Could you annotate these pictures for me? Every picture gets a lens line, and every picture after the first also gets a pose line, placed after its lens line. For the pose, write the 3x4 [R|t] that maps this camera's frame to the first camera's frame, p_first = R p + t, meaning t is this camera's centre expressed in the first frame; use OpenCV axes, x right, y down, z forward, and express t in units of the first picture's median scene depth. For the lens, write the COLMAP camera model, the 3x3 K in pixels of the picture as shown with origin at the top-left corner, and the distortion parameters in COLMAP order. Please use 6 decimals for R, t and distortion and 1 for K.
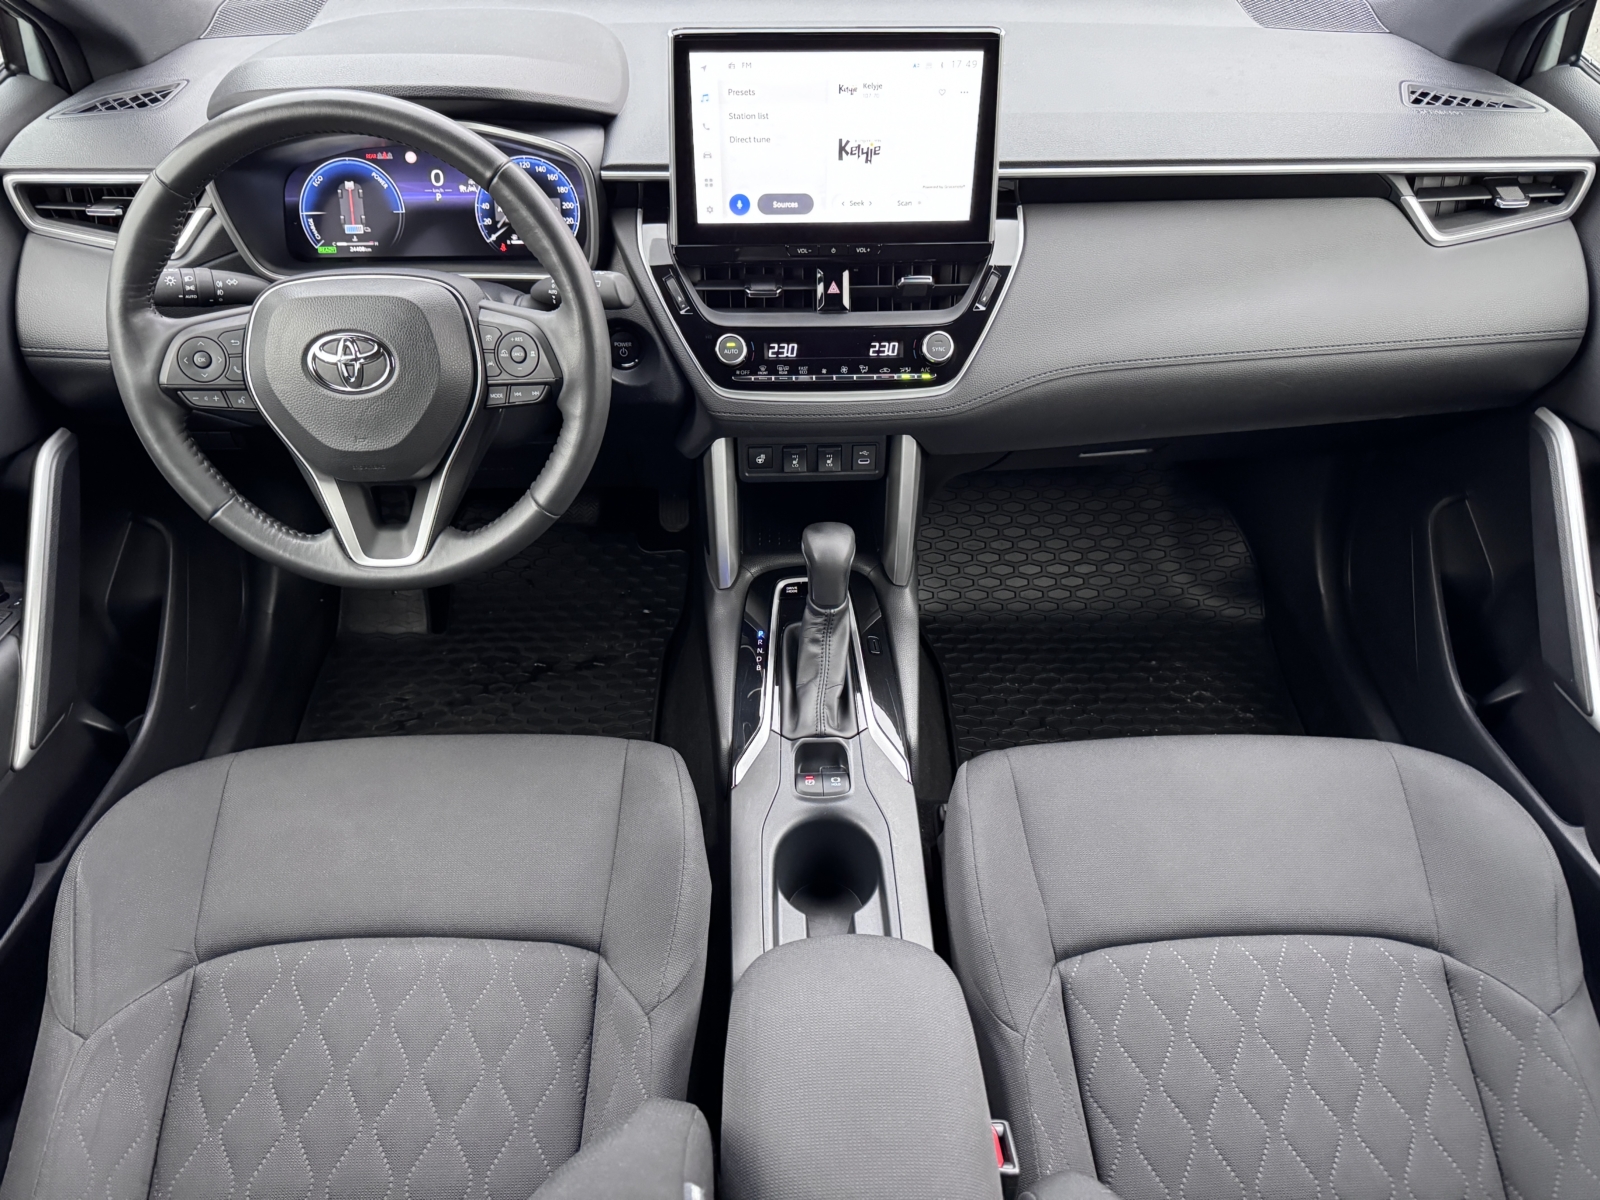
lens RADIAL K [[970.6, 0, 800.0], [0, 970.6, 600.0], [0, 0, 1]] dist [0.001412, -0.027823]
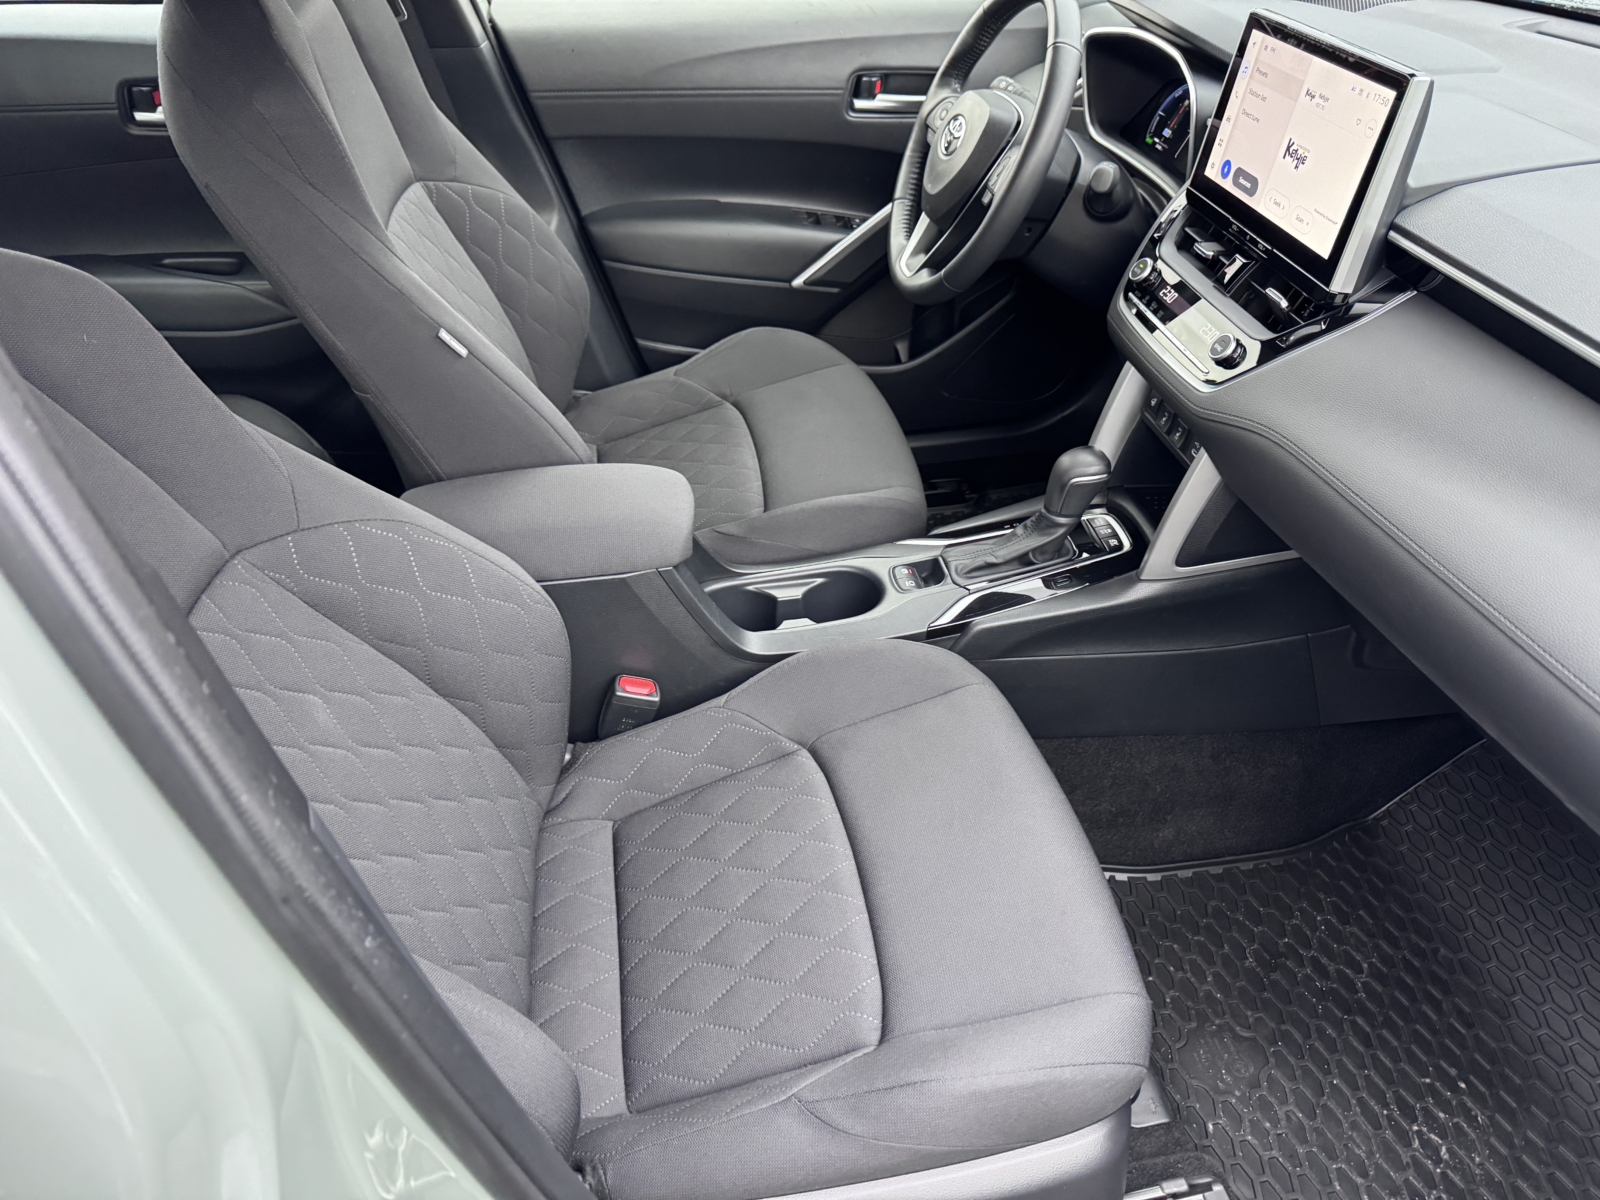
lens RADIAL K [[970.6, 0, 800.0], [0, 970.6, 600.0], [0, 0, 1]] dist [0.001412, -0.027823]
pose [[0.181317, 0.662362, -0.726912, 0.984880], [-0.655468, 0.632436, 0.412779, -0.233807], [0.733134, 0.401623, 0.548828, 0.234041]]
